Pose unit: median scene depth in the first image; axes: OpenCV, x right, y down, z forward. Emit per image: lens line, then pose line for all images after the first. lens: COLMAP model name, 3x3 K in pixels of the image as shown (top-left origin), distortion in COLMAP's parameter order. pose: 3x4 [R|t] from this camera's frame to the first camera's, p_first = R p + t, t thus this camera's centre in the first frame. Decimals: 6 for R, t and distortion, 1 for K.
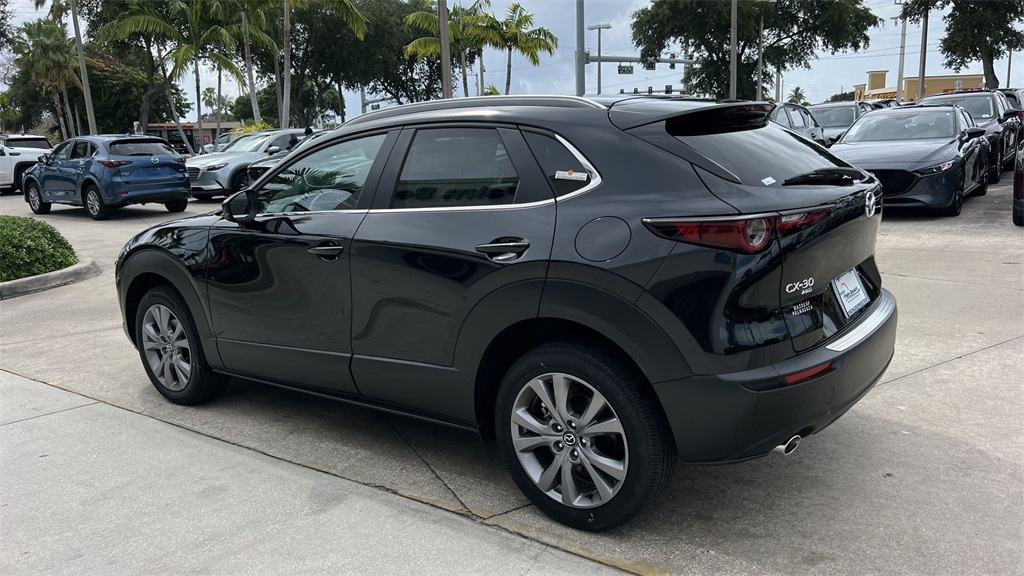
lens RADIAL K [[772.8, 0, 509.4], [0, 772.8, 290.5], [0, 0, 1]] dist [0.045099, -0.048534]
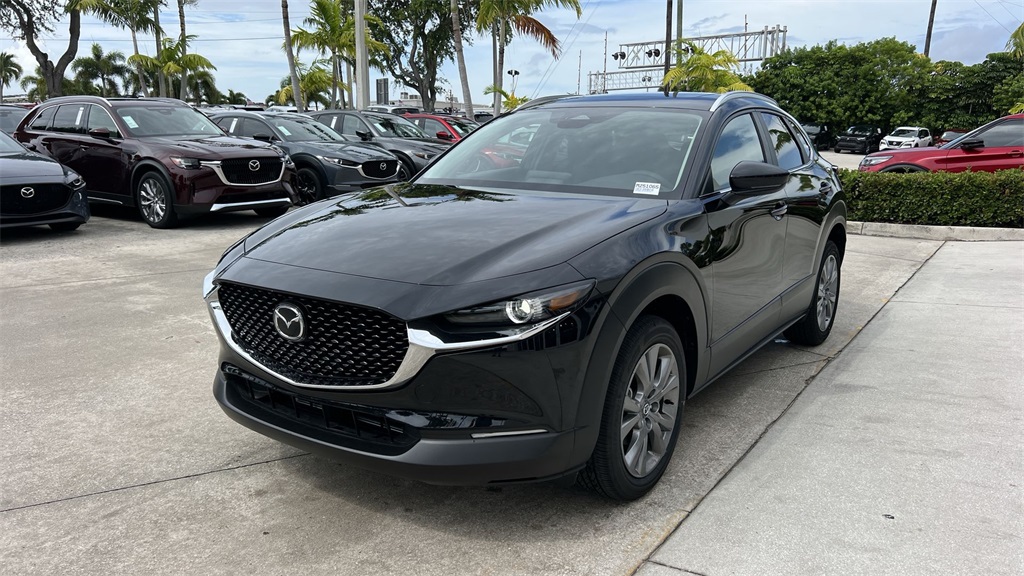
lens RADIAL K [[772.8, 0, 519.0], [0, 772.8, 293.4], [0, 0, 1]] dist [0.045099, -0.048534]
pose [[-0.050891, -0.150847, 0.987246, -1.074388], [0.194190, 0.968166, 0.157942, -0.148160], [-0.979643, 0.199751, -0.019978, 1.110357]]
